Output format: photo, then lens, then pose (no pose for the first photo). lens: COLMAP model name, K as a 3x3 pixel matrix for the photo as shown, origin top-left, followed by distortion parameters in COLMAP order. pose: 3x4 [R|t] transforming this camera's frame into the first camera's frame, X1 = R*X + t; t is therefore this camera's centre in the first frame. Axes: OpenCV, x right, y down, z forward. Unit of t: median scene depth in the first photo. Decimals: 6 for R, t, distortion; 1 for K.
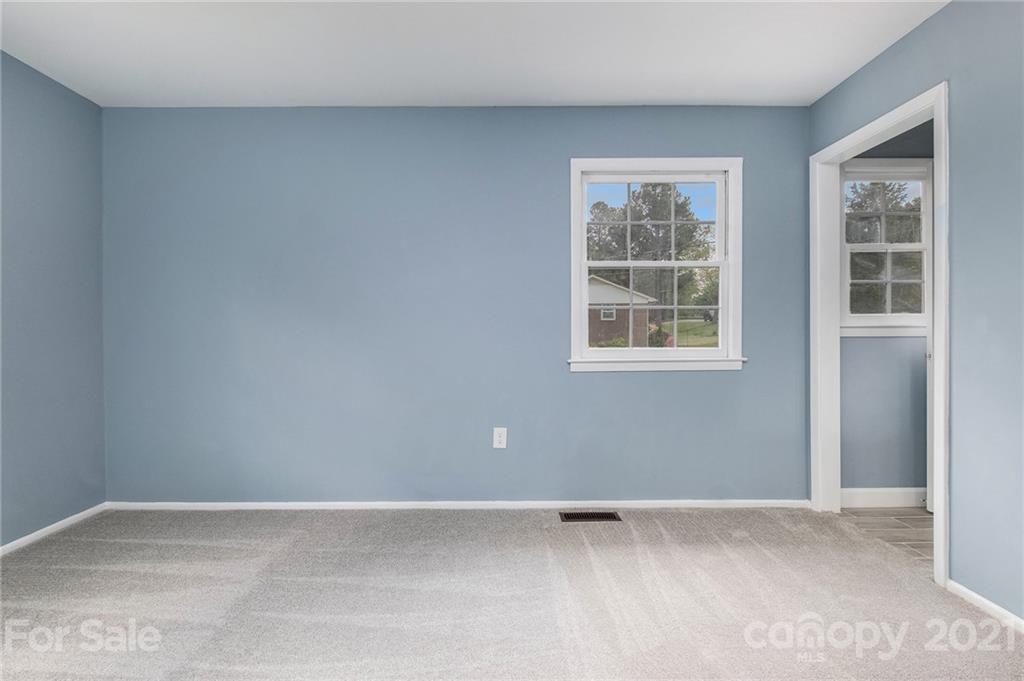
lens RADIAL K [[456.8, 0, 510.7], [0, 456.8, 334.3], [0, 0, 1]] dist [-0.000556, 0.000751]
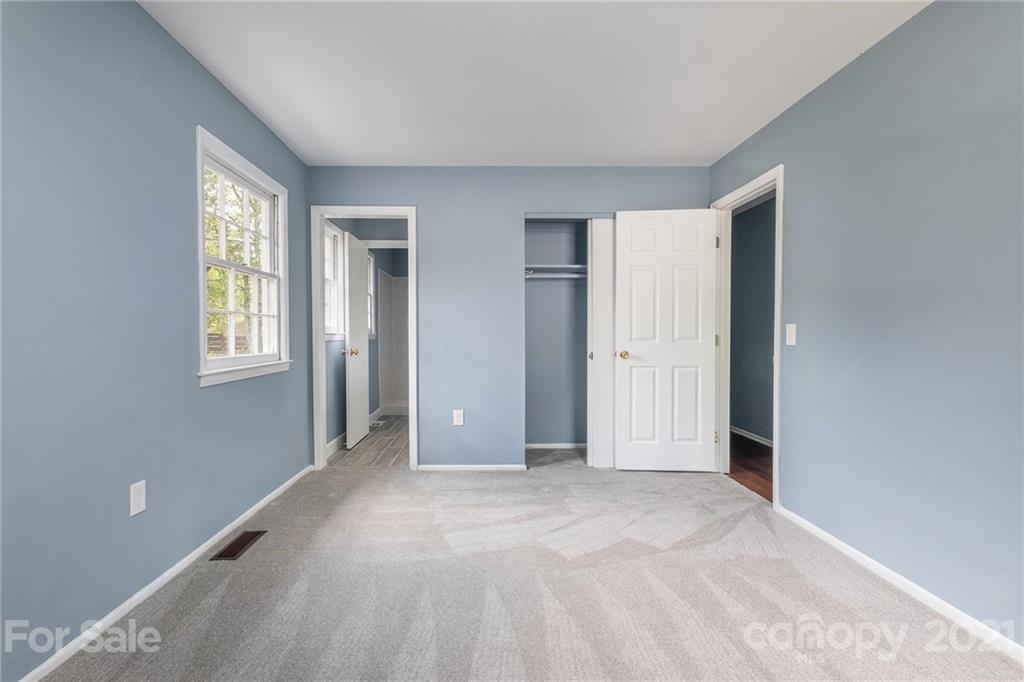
lens RADIAL K [[456.8, 0, 510.2], [0, 456.8, 343.2], [0, 0, 1]] dist [-0.000556, 0.000751]
pose [[-0.035210, -0.011631, 0.999312, -0.704345], [0.002971, 0.999927, 0.011743, -0.004686], [-0.999376, 0.003383, -0.035173, 0.476549]]
